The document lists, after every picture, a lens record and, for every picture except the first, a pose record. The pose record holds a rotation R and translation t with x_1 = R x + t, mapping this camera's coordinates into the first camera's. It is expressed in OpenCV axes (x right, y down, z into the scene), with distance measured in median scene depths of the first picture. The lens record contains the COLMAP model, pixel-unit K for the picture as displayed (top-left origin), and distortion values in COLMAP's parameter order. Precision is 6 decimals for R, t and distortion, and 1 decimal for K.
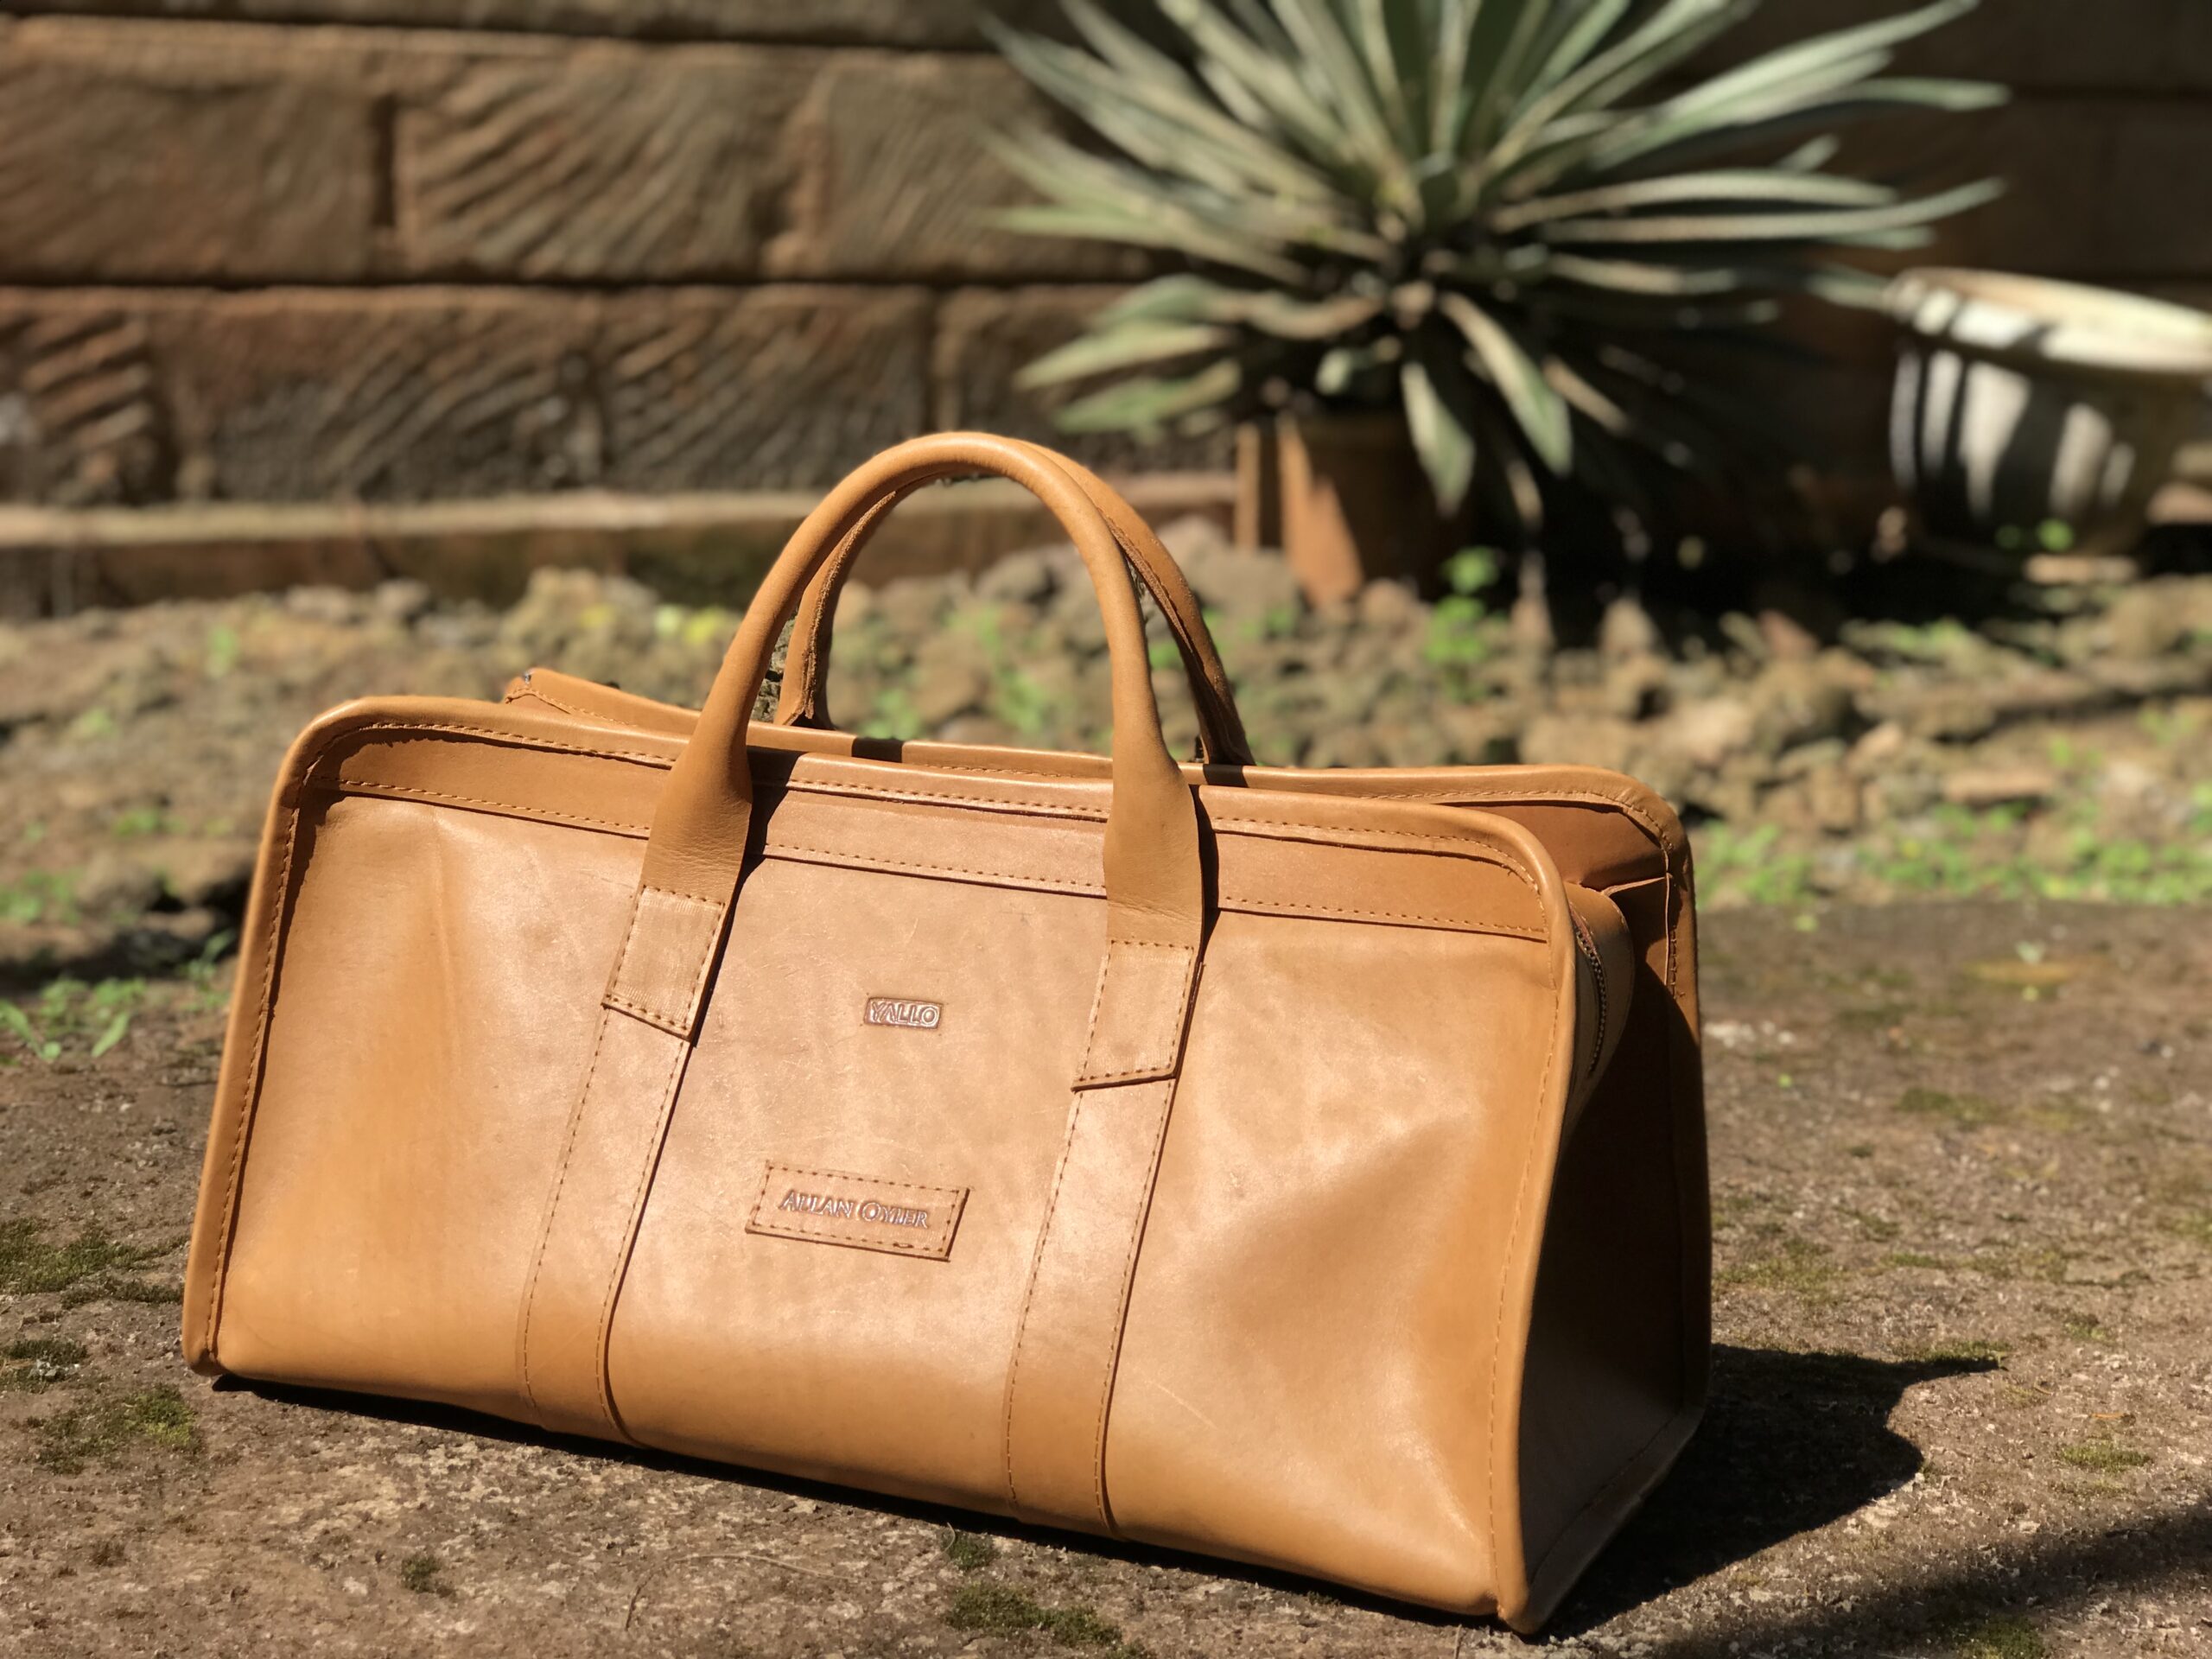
lens RADIAL K [[3674.5, 0, 1106.0], [0, 3674.5, 829.5], [0, 0, 1]] dist [-0.007519, 0.251019]
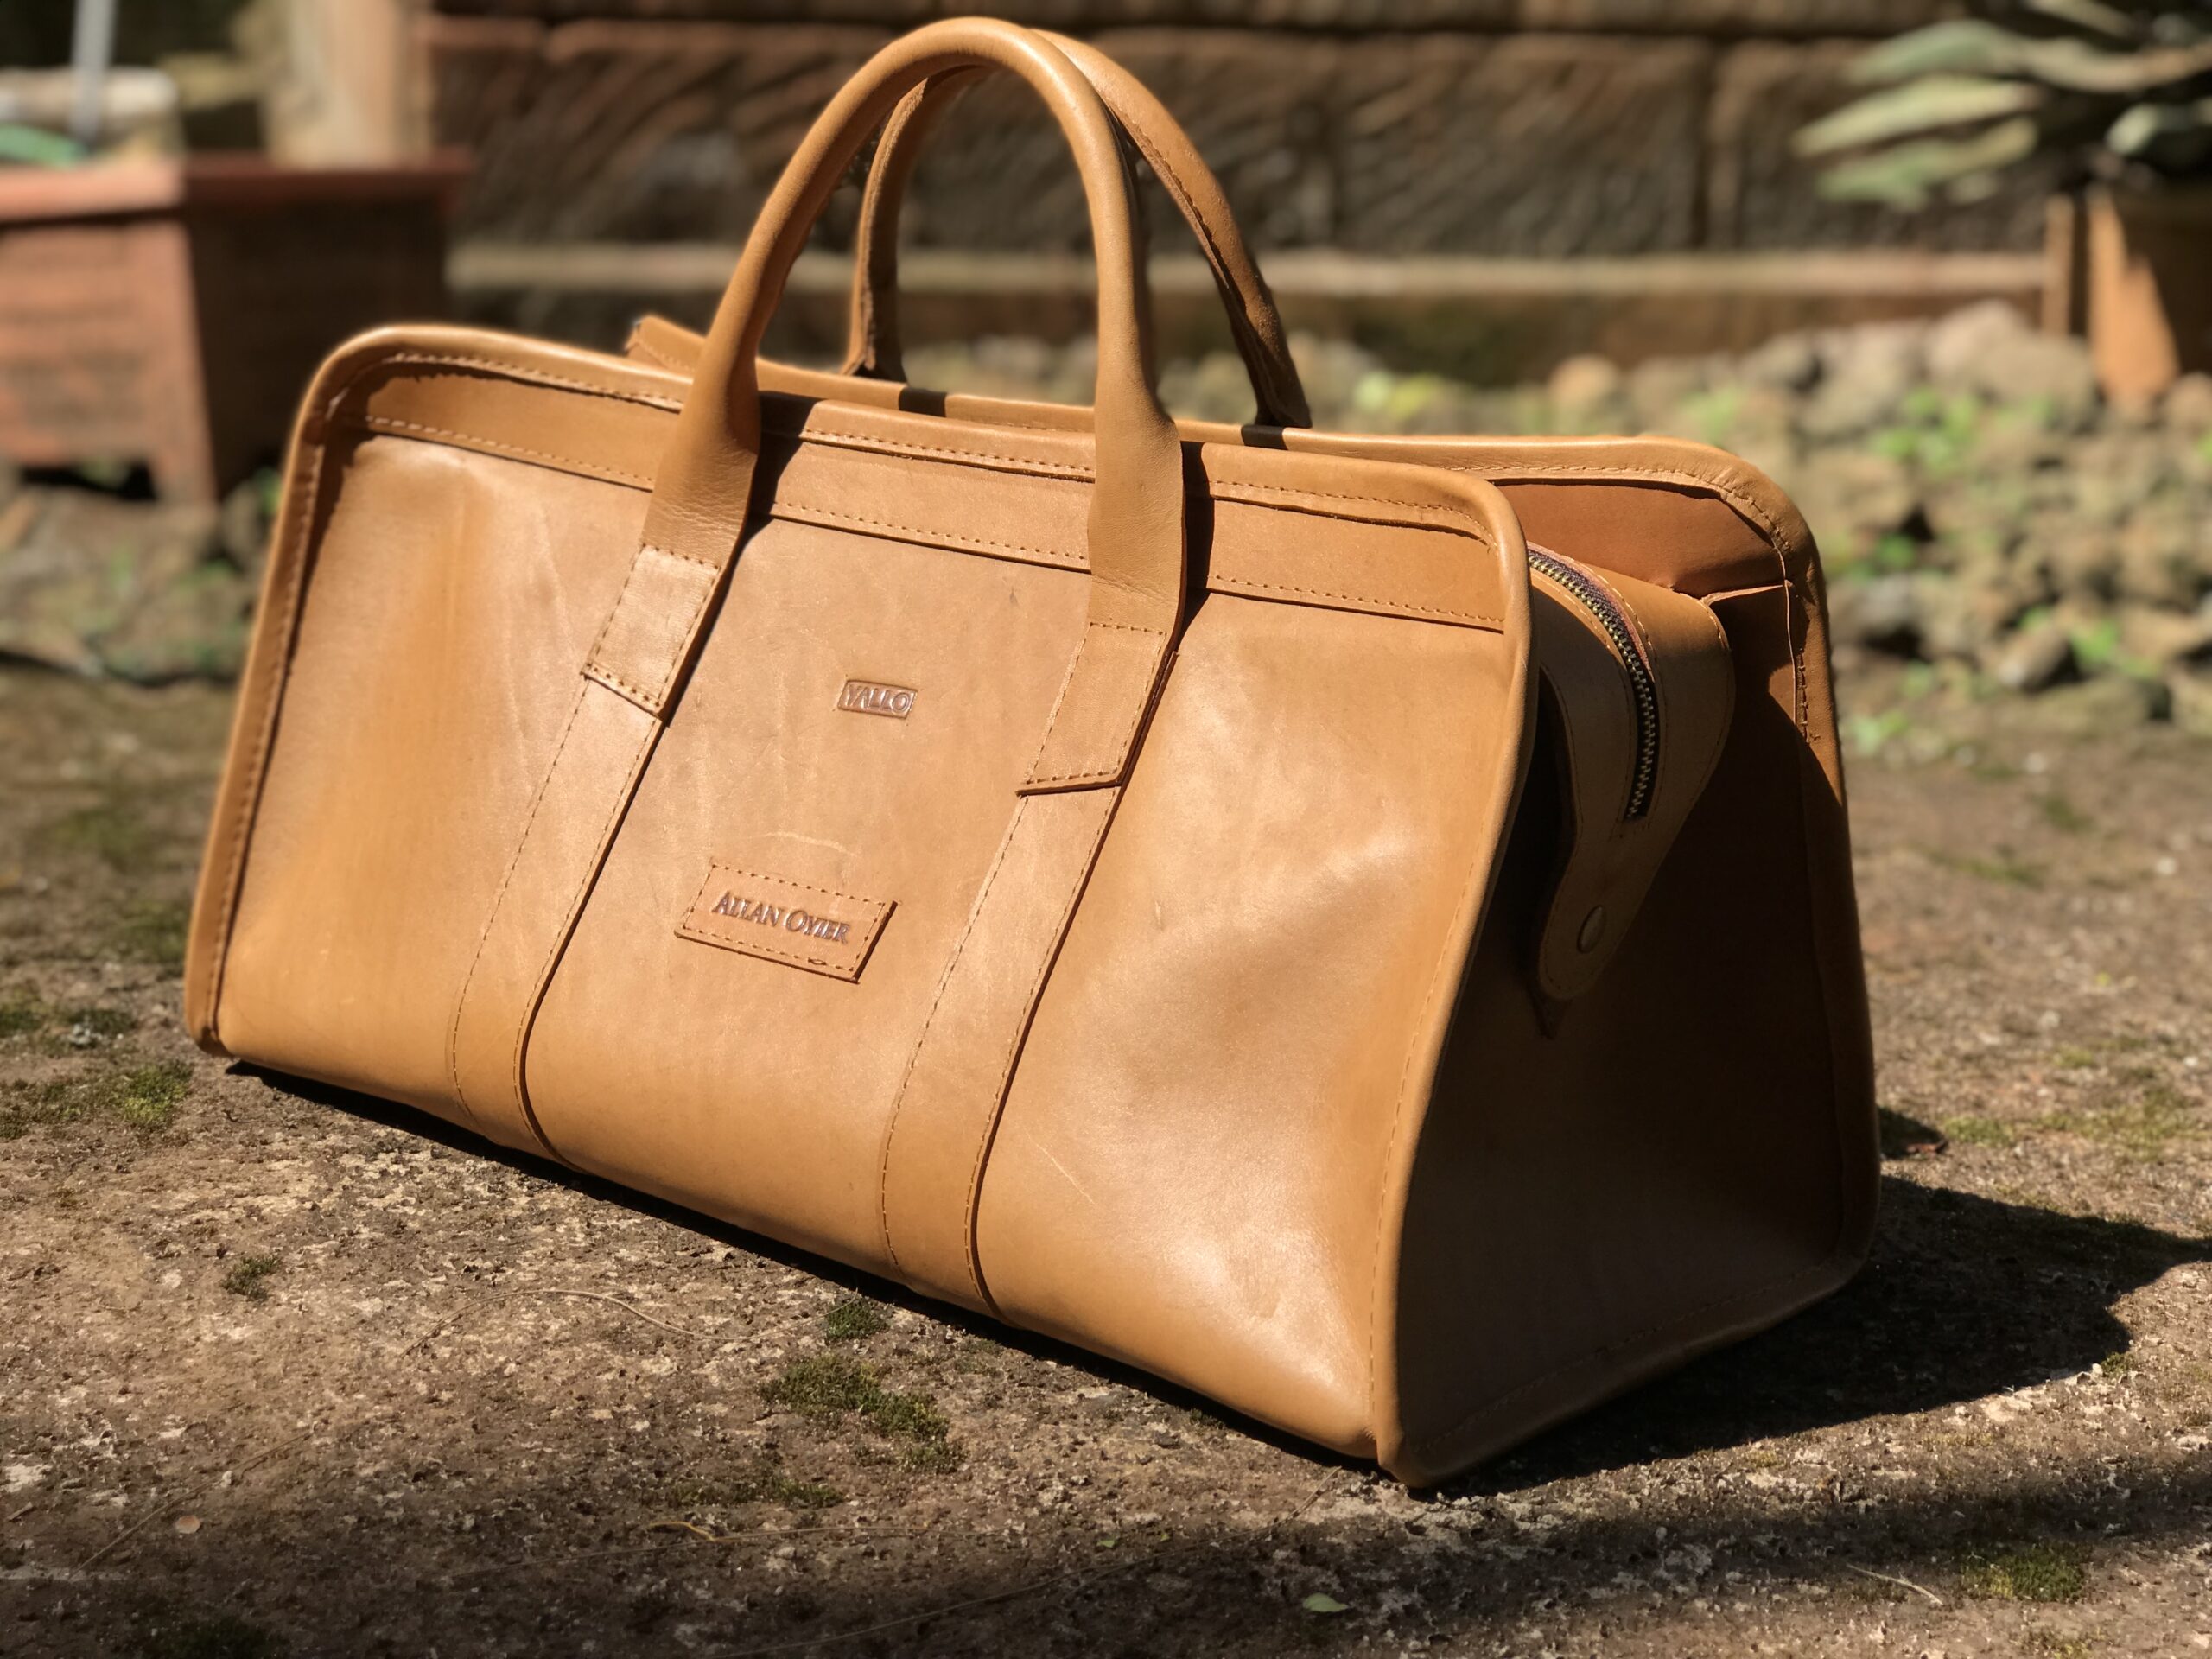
lens RADIAL K [[3694.6, 0, 1106.0], [0, 3694.6, 829.5], [0, 0, 1]] dist [-0.108233, 0.918511]
pose [[0.951579, 0.067990, -0.299793, 0.251666], [-0.056538, 0.997307, 0.046720, 0.036245], [0.302162, -0.027508, 0.952860, 0.188607]]
